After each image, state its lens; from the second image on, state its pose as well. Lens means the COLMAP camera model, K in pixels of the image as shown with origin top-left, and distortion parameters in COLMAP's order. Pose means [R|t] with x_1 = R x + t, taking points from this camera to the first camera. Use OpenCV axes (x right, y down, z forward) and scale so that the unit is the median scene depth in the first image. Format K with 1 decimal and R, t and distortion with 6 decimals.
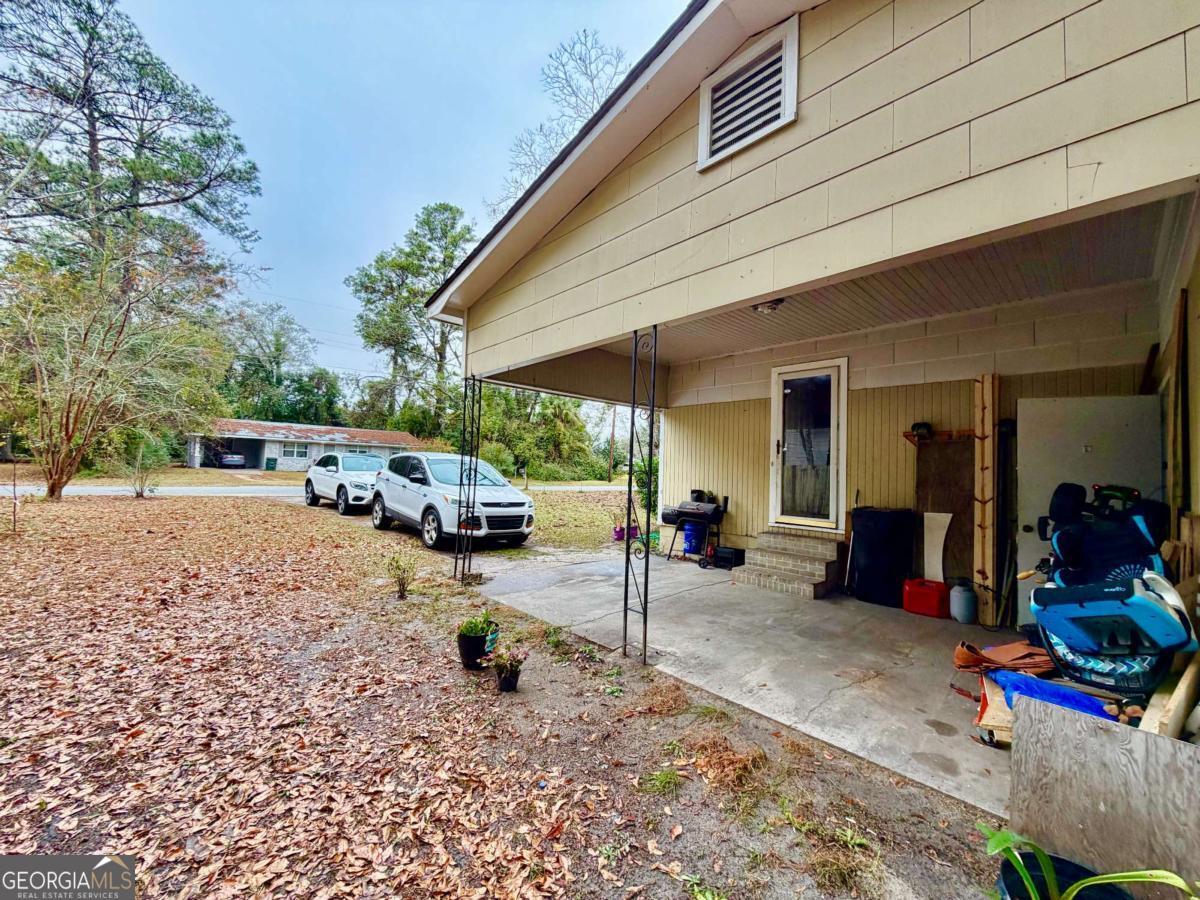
lens RADIAL K [[477.8, 0, 599.5], [0, 477.8, 455.3], [0, 0, 1]] dist [-0.001403, 0.000015]
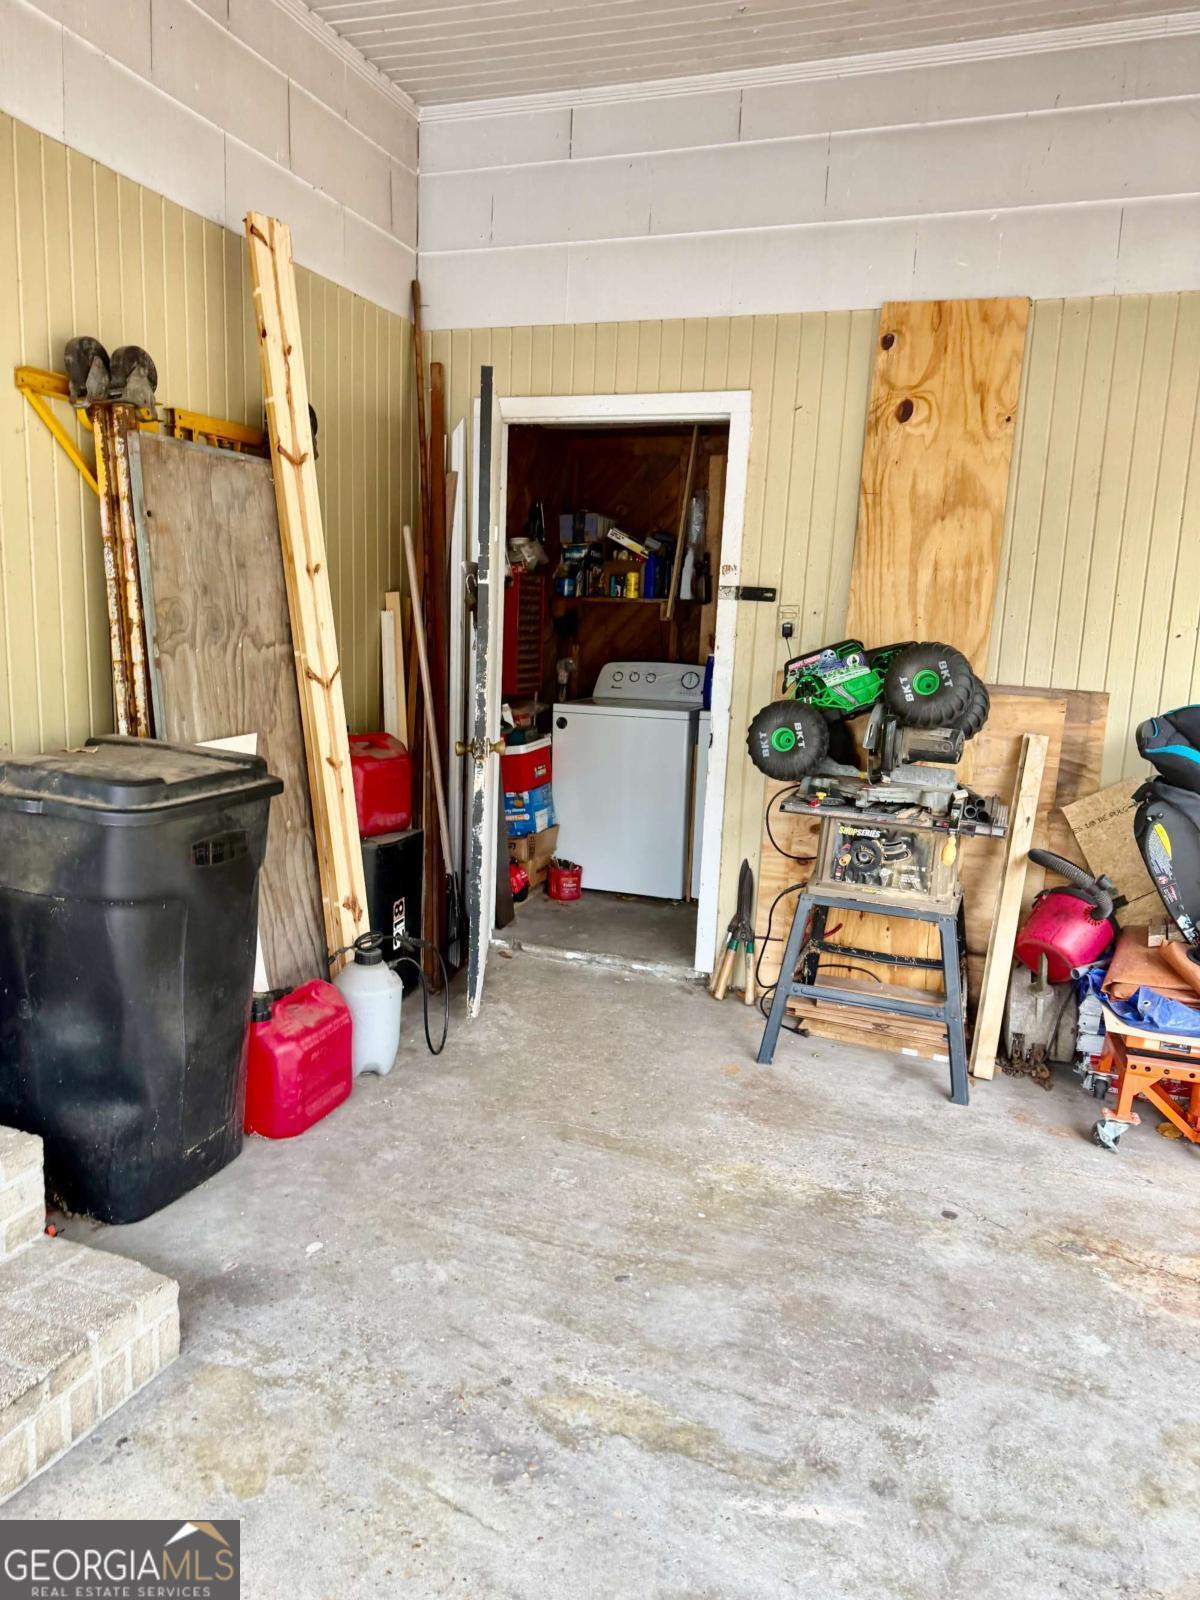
lens RADIAL K [[1133.0, 0, 600.8], [0, 1133.0, 811.8], [0, 0, 1]] dist [0.034668, -0.034936]
pose [[-0.462220, -0.203459, 0.863109, 0.082088], [-0.091086, 0.979068, 0.182015, 0.031743], [-0.882075, 0.005514, -0.471077, 1.207607]]
